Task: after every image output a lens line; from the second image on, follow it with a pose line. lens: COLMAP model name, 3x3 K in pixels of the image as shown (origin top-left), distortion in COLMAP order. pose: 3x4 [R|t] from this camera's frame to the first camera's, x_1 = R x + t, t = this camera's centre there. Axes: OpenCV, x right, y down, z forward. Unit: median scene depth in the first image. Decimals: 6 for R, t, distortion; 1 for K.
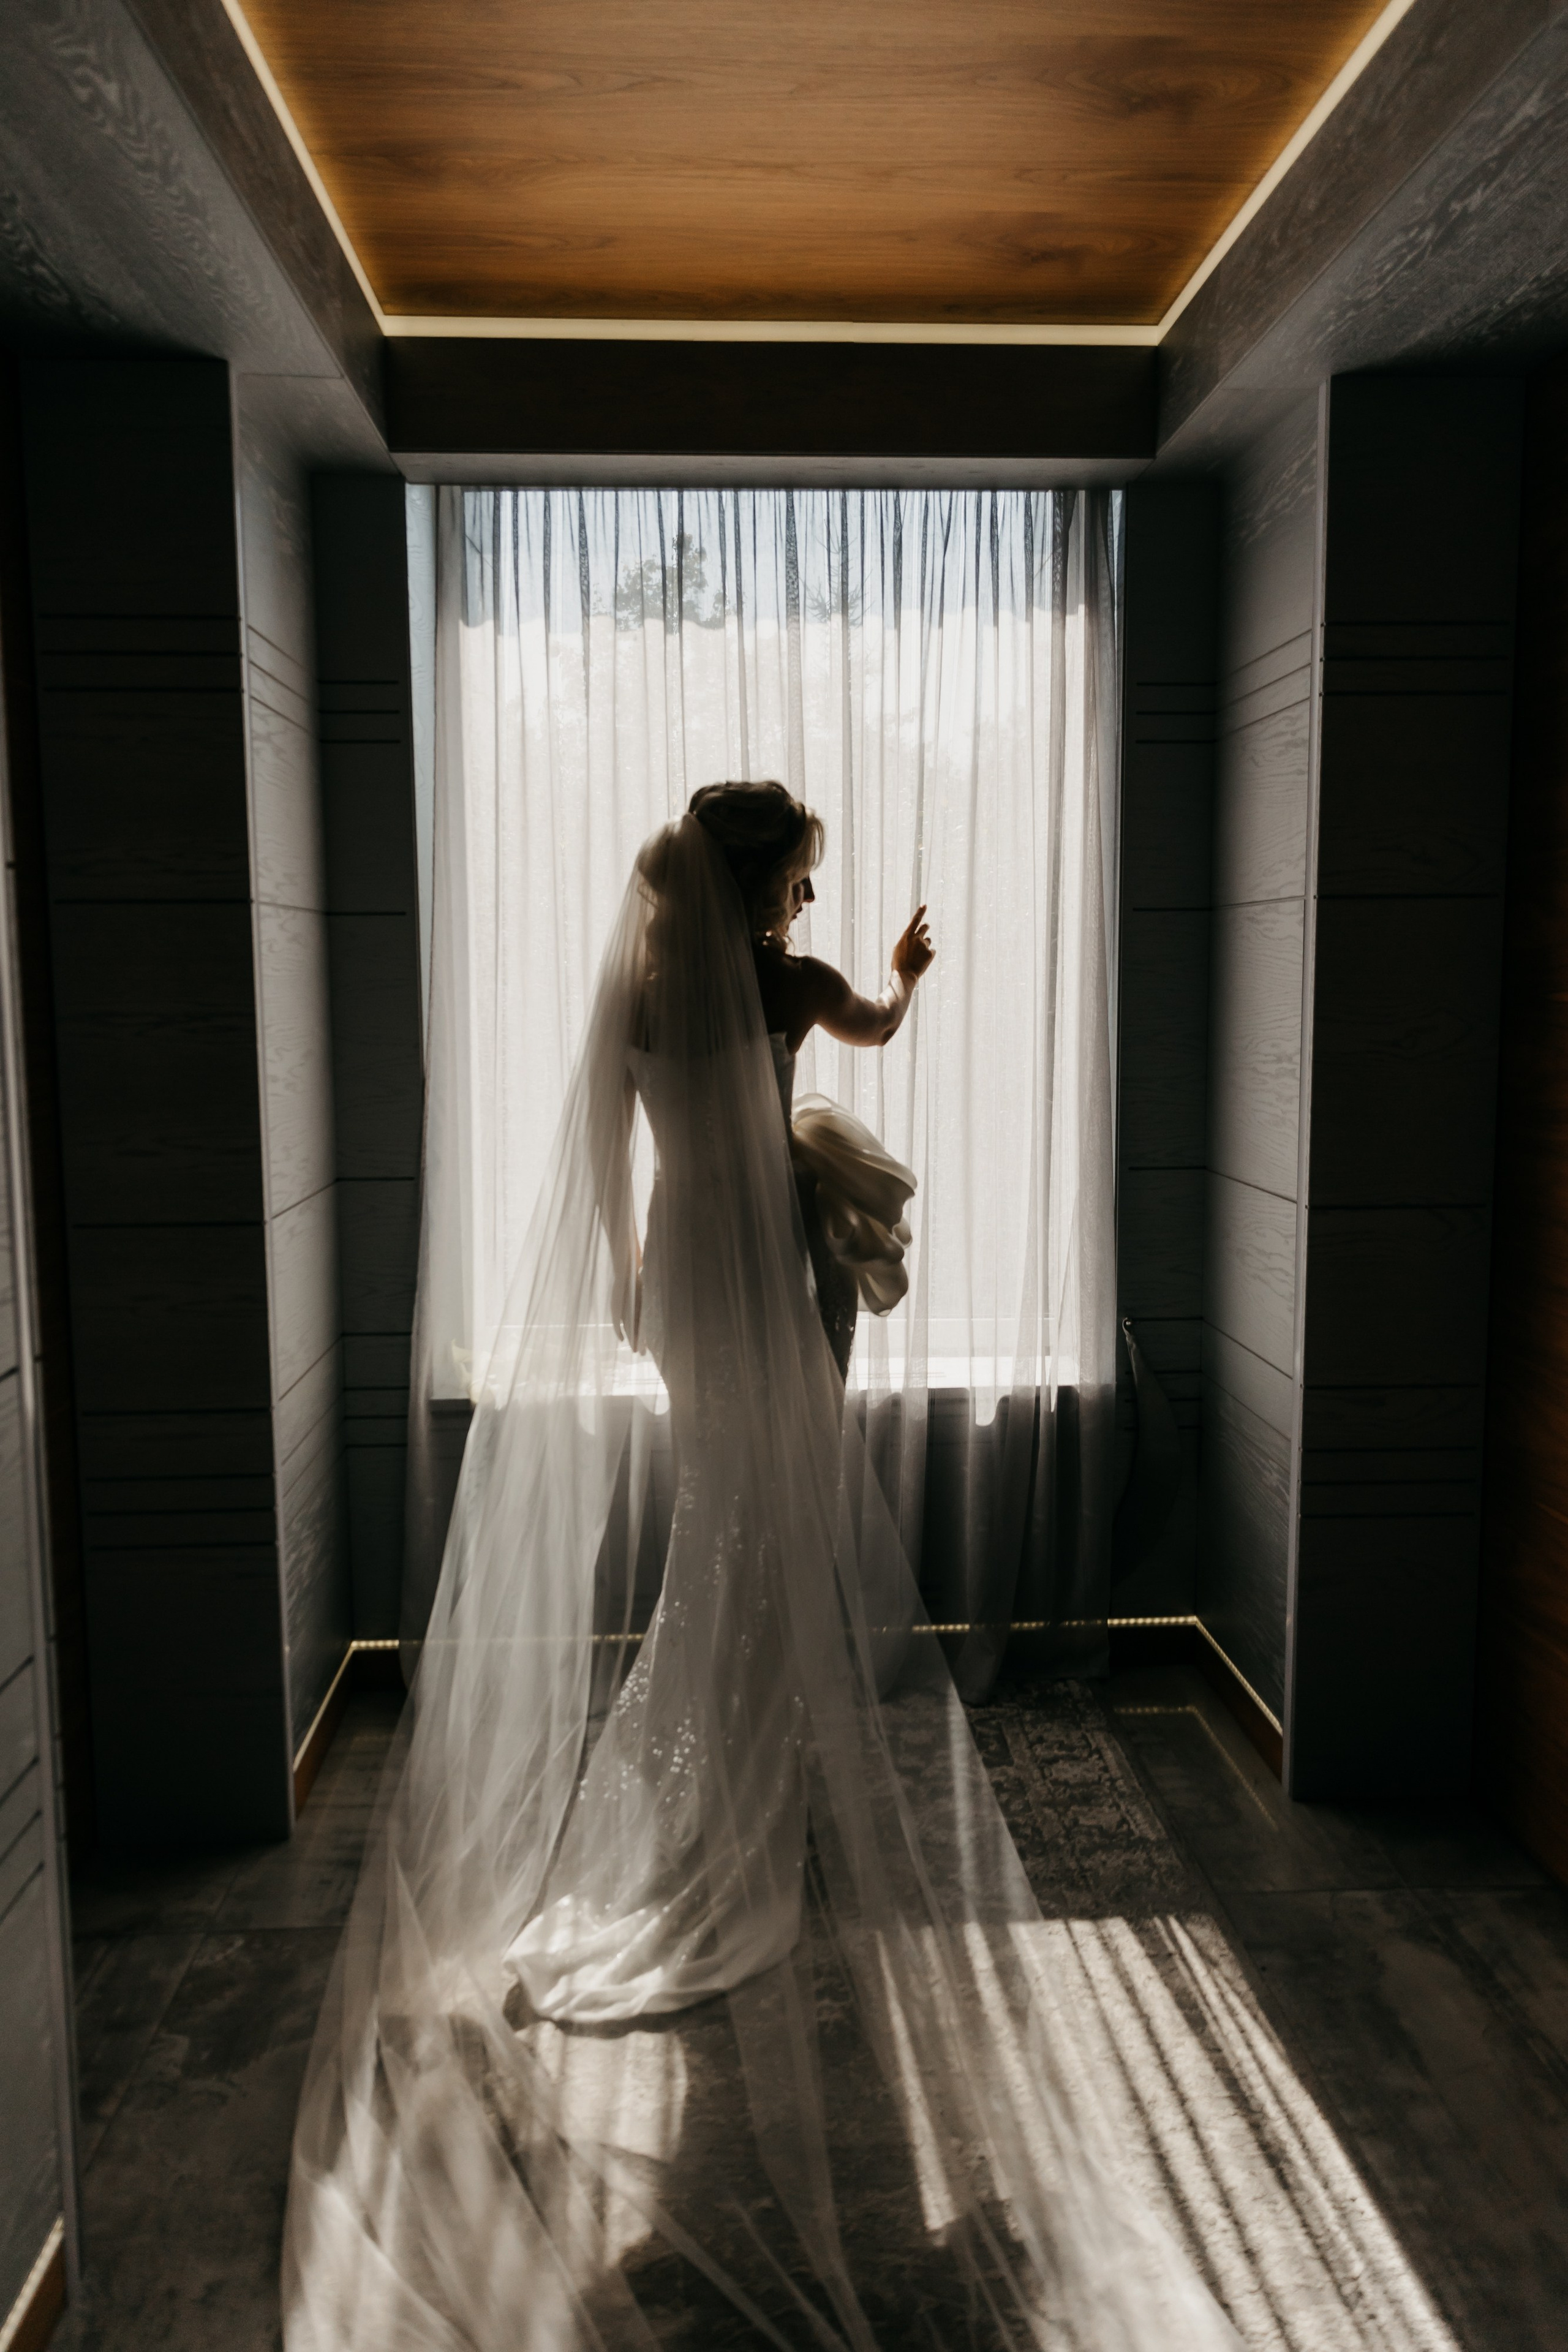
lens RADIAL K [[1720.4, 0, 803.2], [0, 1720.4, 1158.8], [0, 0, 1]] dist [-0.007165, -0.006173]
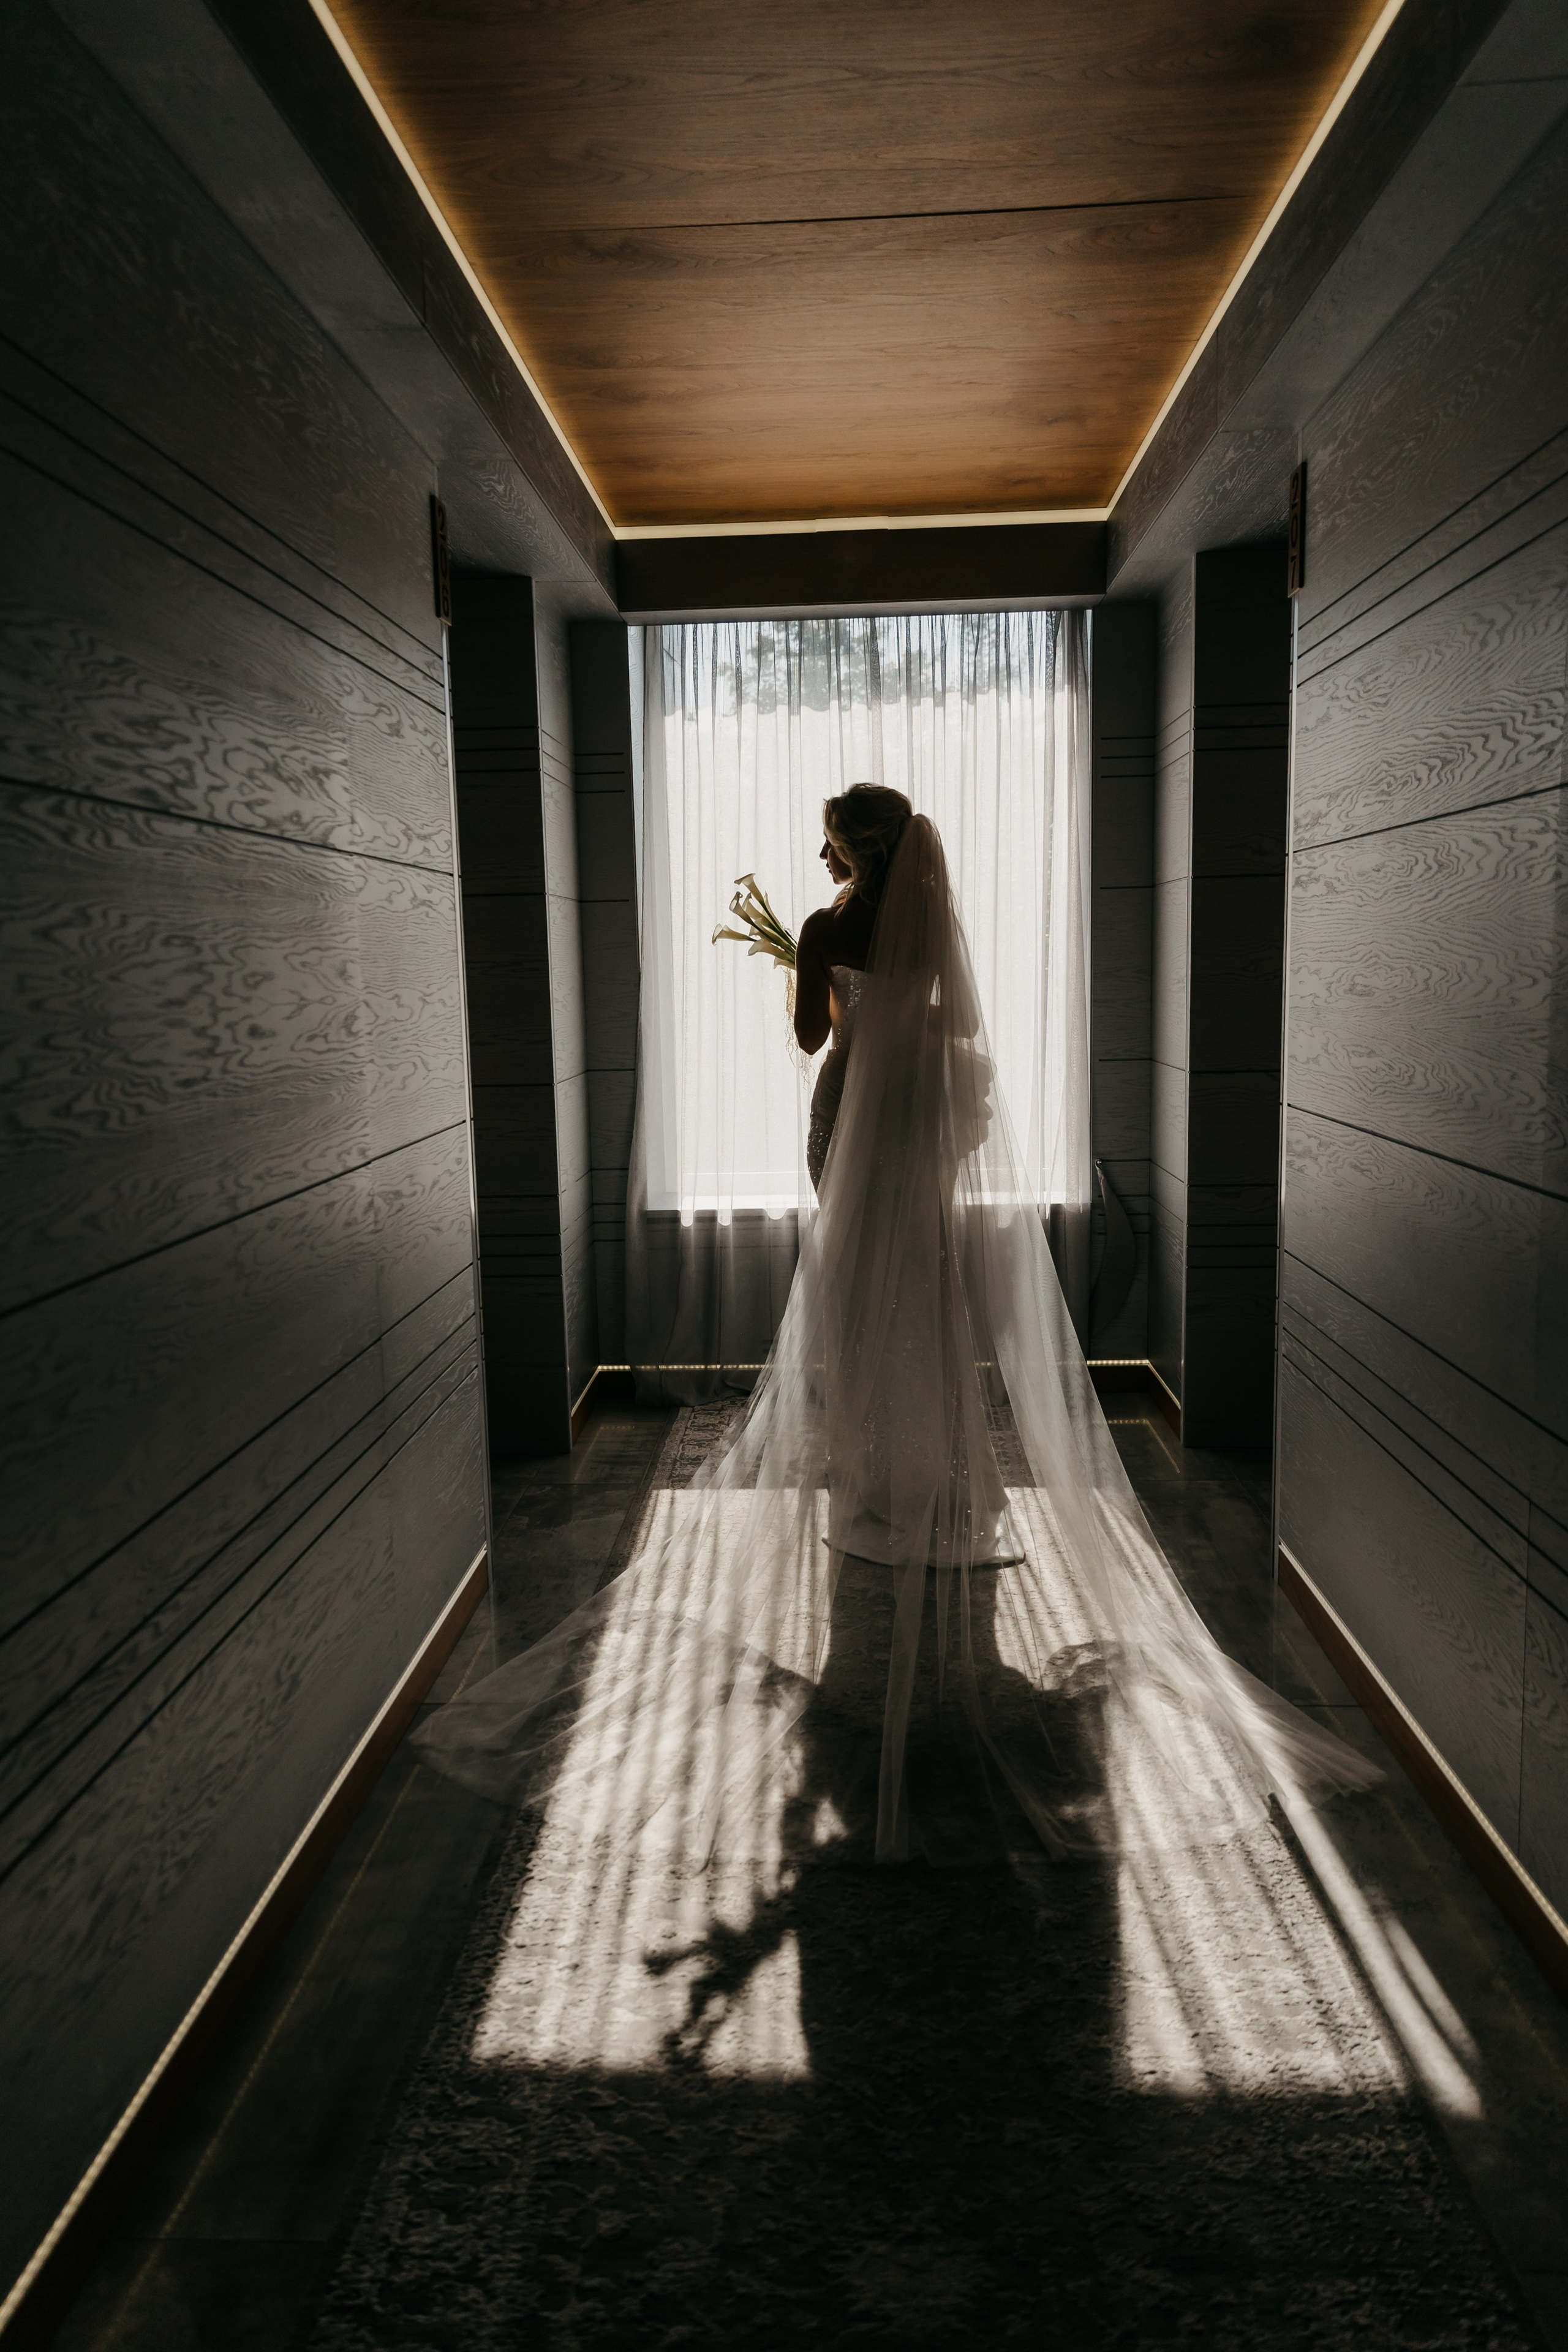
lens RADIAL K [[1519.0, 0, 789.6], [0, 1519.0, 1174.9], [0, 0, 1]] dist [-0.006687, -0.002436]
pose [[0.994948, -0.001408, -0.100379, 0.060982], [0.005164, 0.999296, 0.037159, 0.064516], [0.100256, -0.037490, 0.994255, -0.419506]]
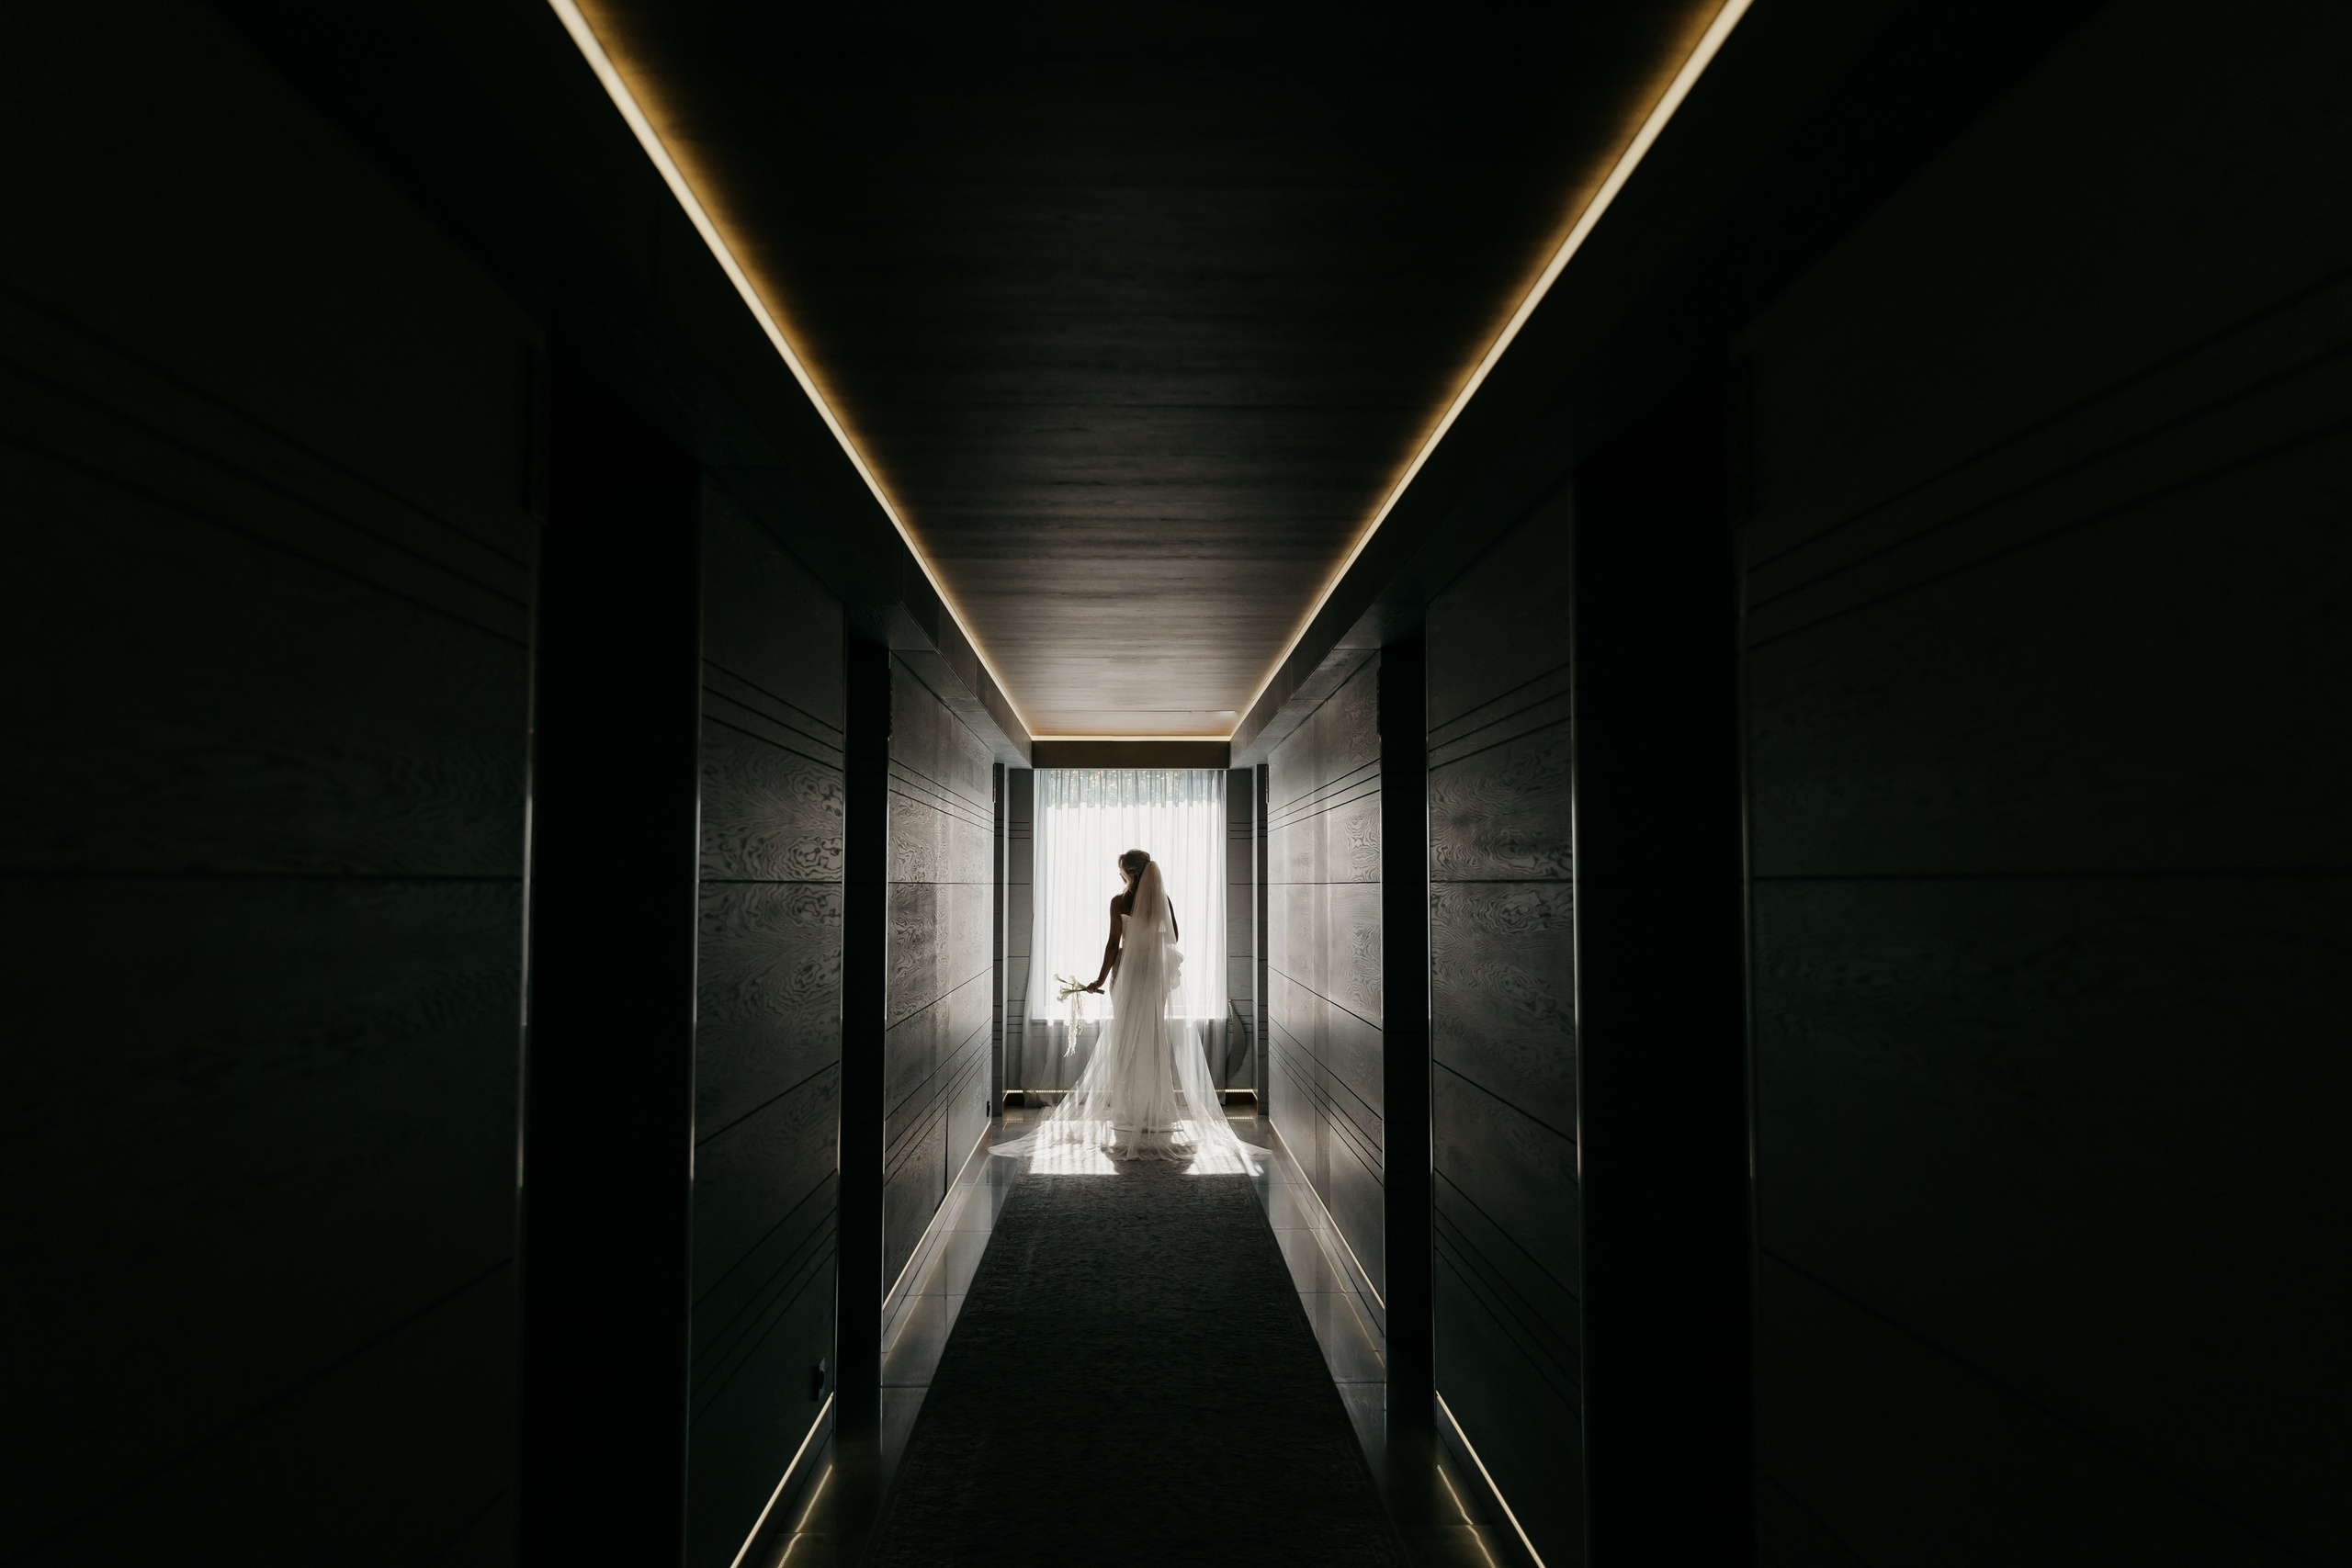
lens RADIAL K [[1884.9, 0, 1181.3], [0, 1884.9, 775.3], [0, 0, 1]] dist [0.003560, 0.000007]
pose [[0.999713, 0.008172, -0.022501, 0.200268], [-0.011328, 0.989529, -0.143889, 0.223639], [0.021089, 0.144102, 0.989338, -3.313900]]
